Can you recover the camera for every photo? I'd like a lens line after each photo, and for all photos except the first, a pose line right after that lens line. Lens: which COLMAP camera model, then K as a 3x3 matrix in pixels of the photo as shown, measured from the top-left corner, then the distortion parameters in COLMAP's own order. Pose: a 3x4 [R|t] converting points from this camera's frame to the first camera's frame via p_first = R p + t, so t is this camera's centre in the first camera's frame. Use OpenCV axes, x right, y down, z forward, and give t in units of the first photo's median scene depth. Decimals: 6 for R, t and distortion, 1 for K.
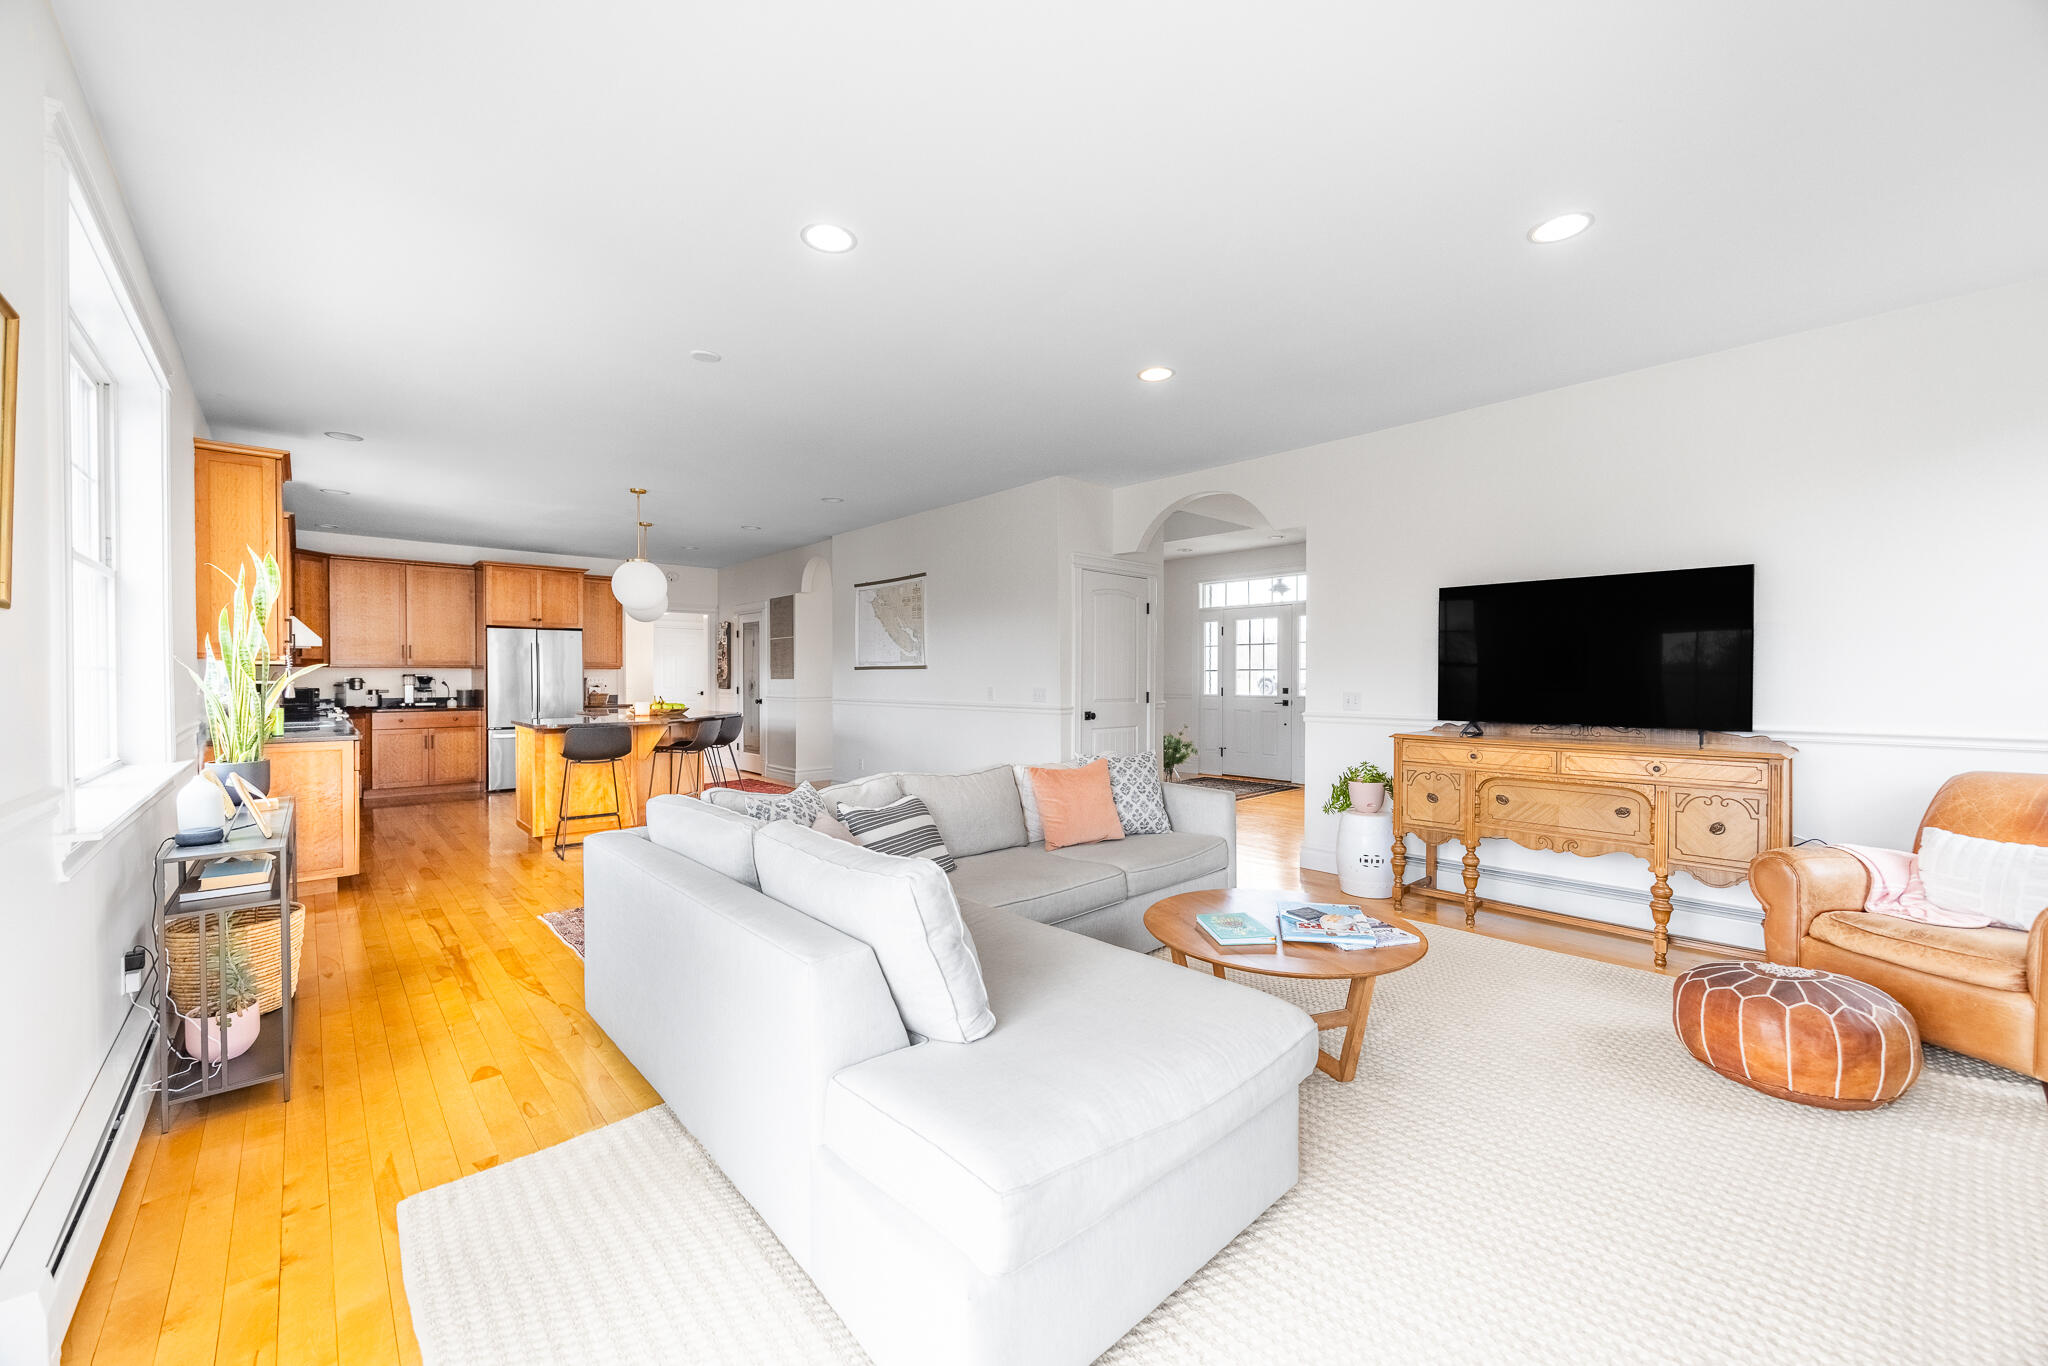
lens RADIAL K [[798.0, 0, 1023.9], [0, 798.0, 677.8], [0, 0, 1]] dist [0.000750, -0.000242]
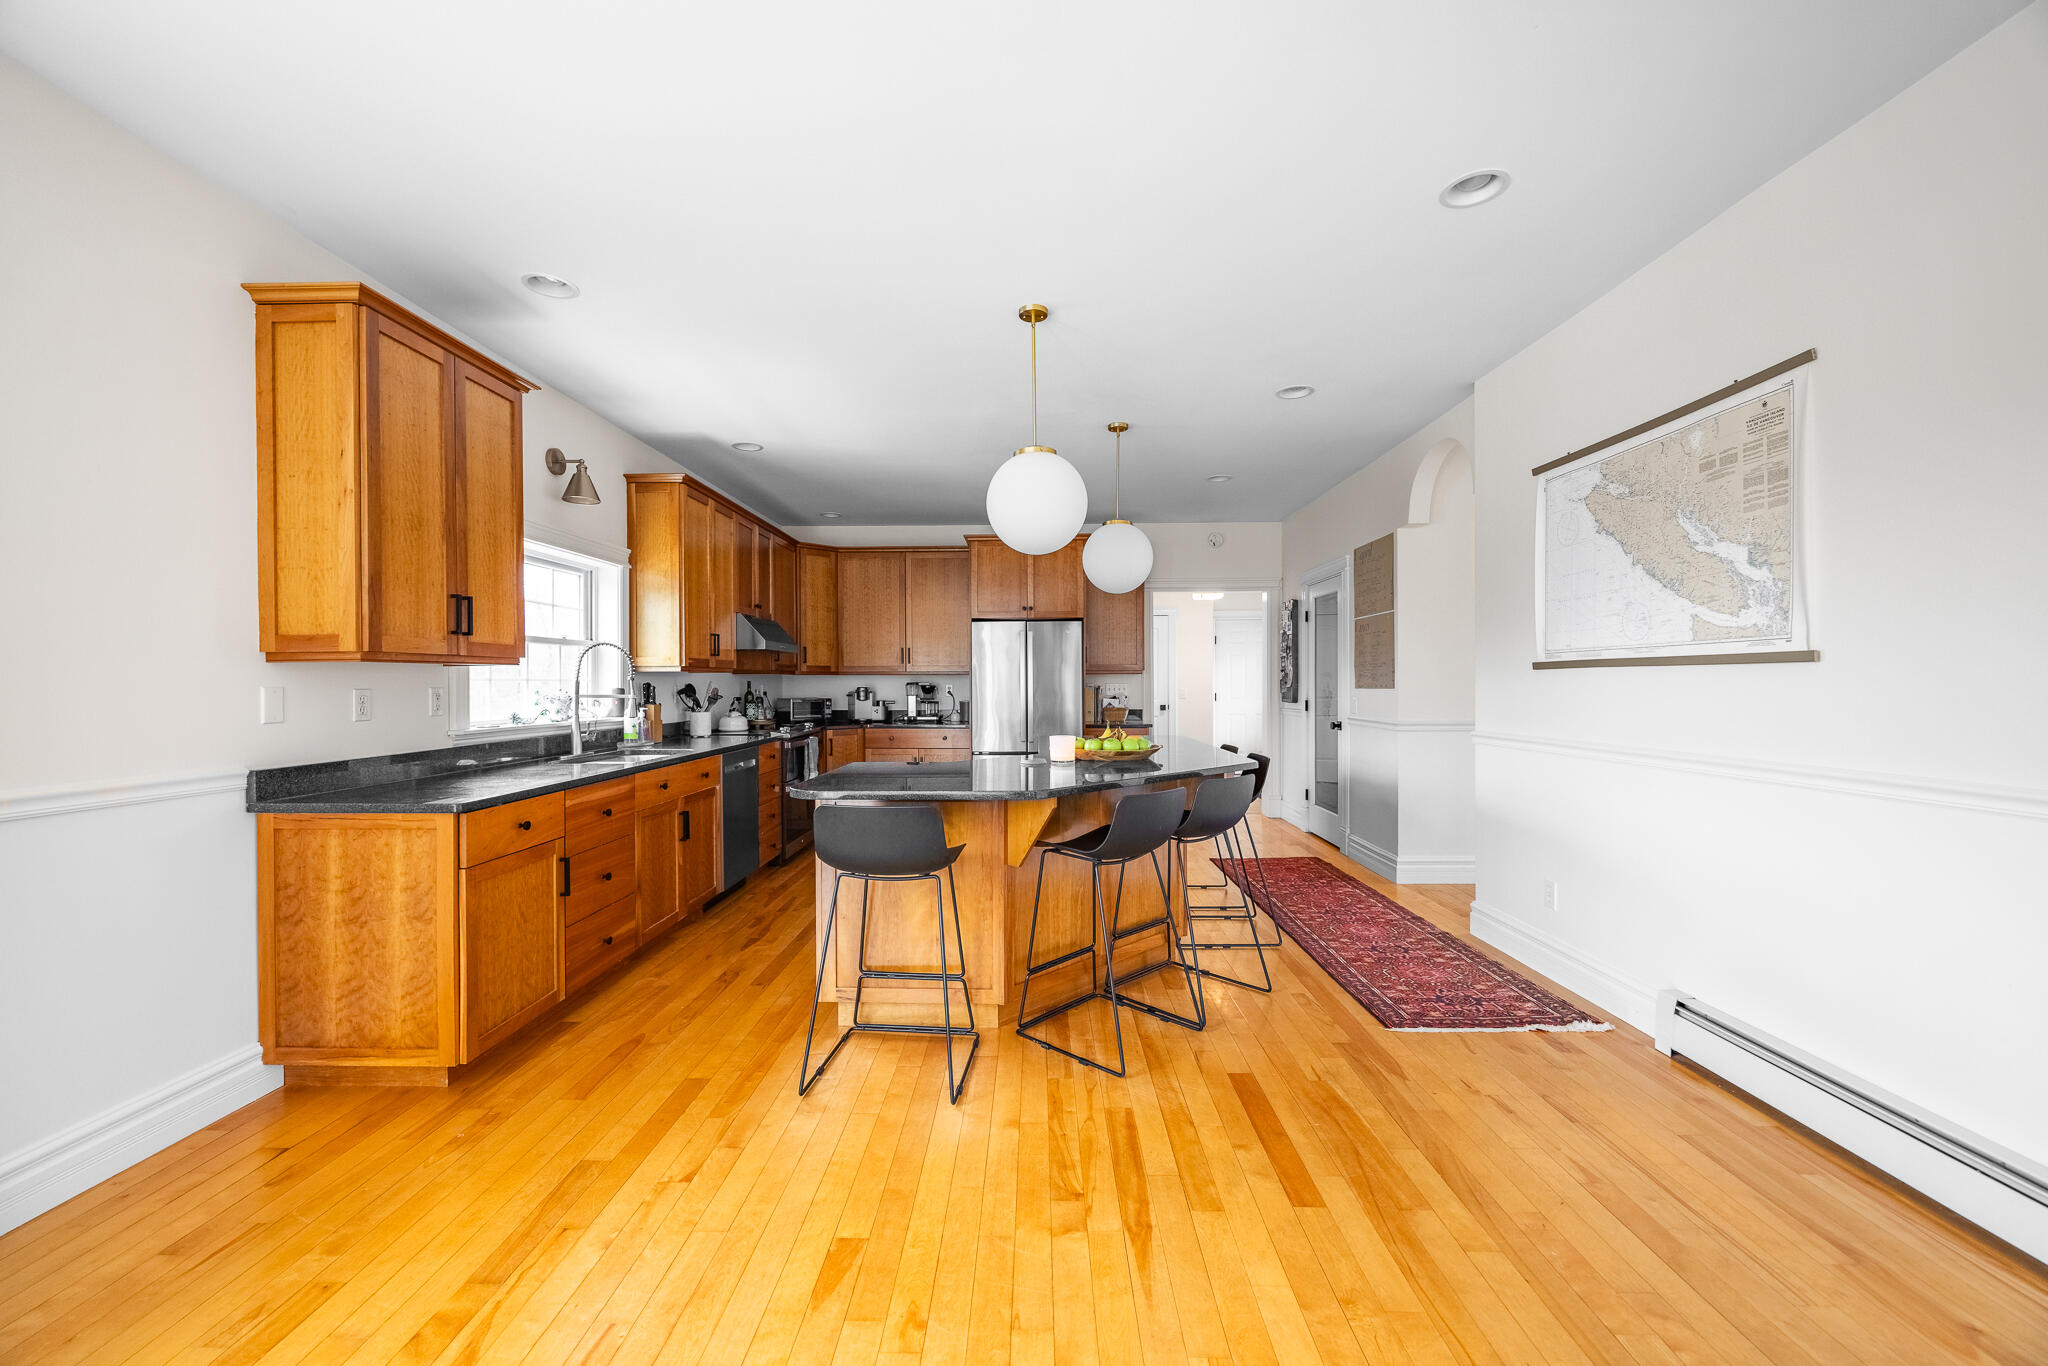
lens RADIAL K [[798.0, 0, 1006.7], [0, 798.0, 679.2], [0, 0, 1]] dist [0.000750, -0.000242]
pose [[0.720688, -0.006925, -0.693225, -0.109193], [0.003319, 0.999973, -0.006538, -0.002060], [0.693252, 0.002411, 0.720691, 0.451723]]
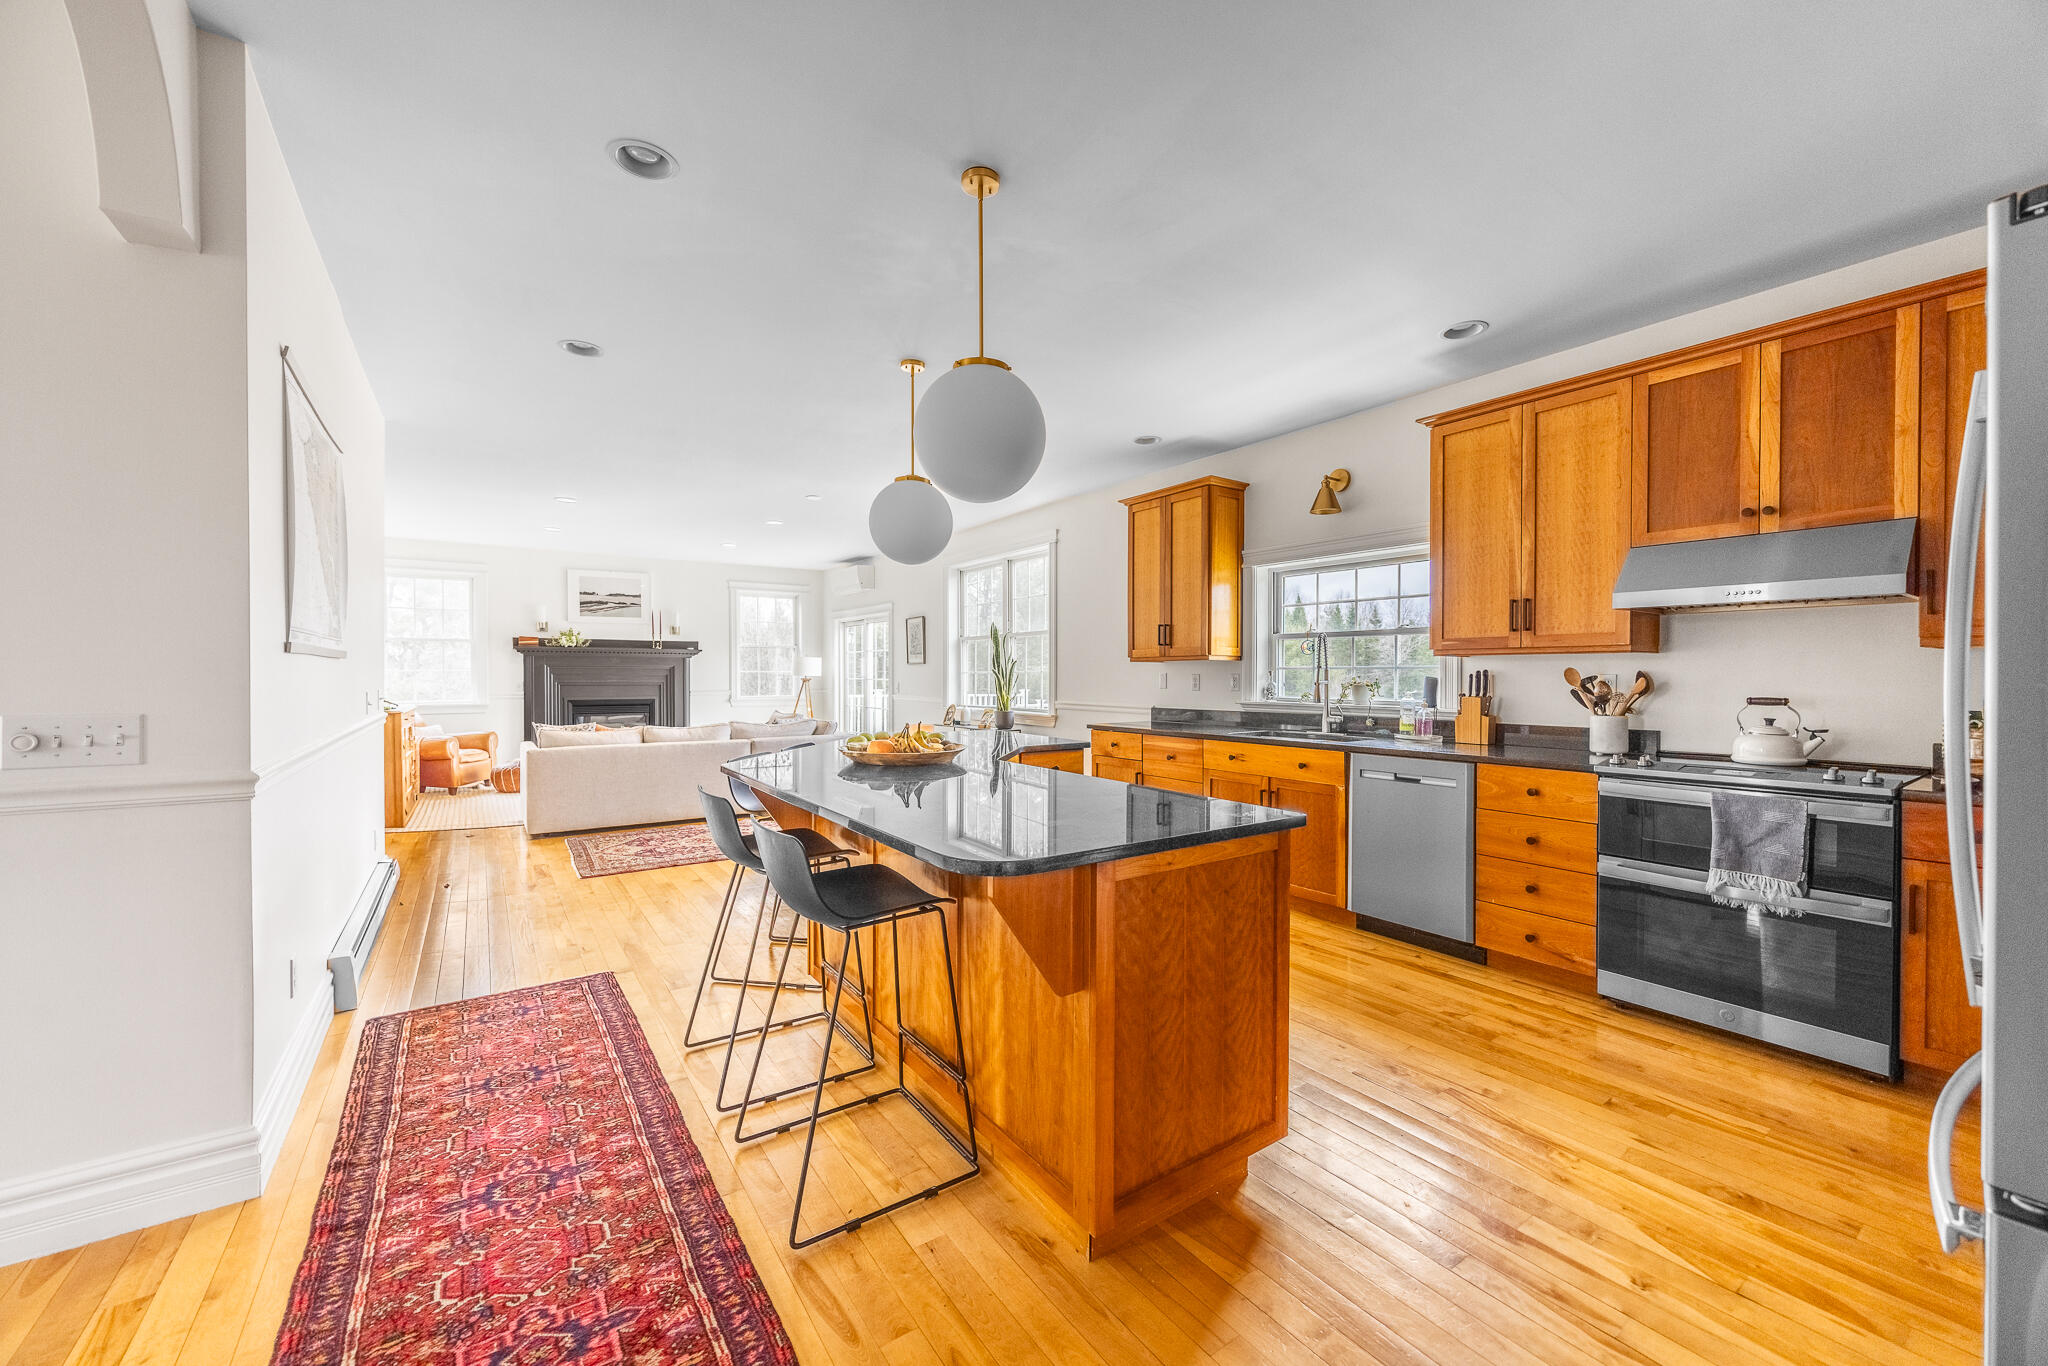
lens RADIAL K [[798.0, 0, 1015.0], [0, 798.0, 688.3], [0, 0, 1]] dist [0.000750, -0.000242]
pose [[-0.990962, -0.003000, 0.134112, -0.381048], [-0.000852, 0.999870, 0.016072, -0.001375], [-0.134142, 0.015813, -0.990836, 0.980949]]
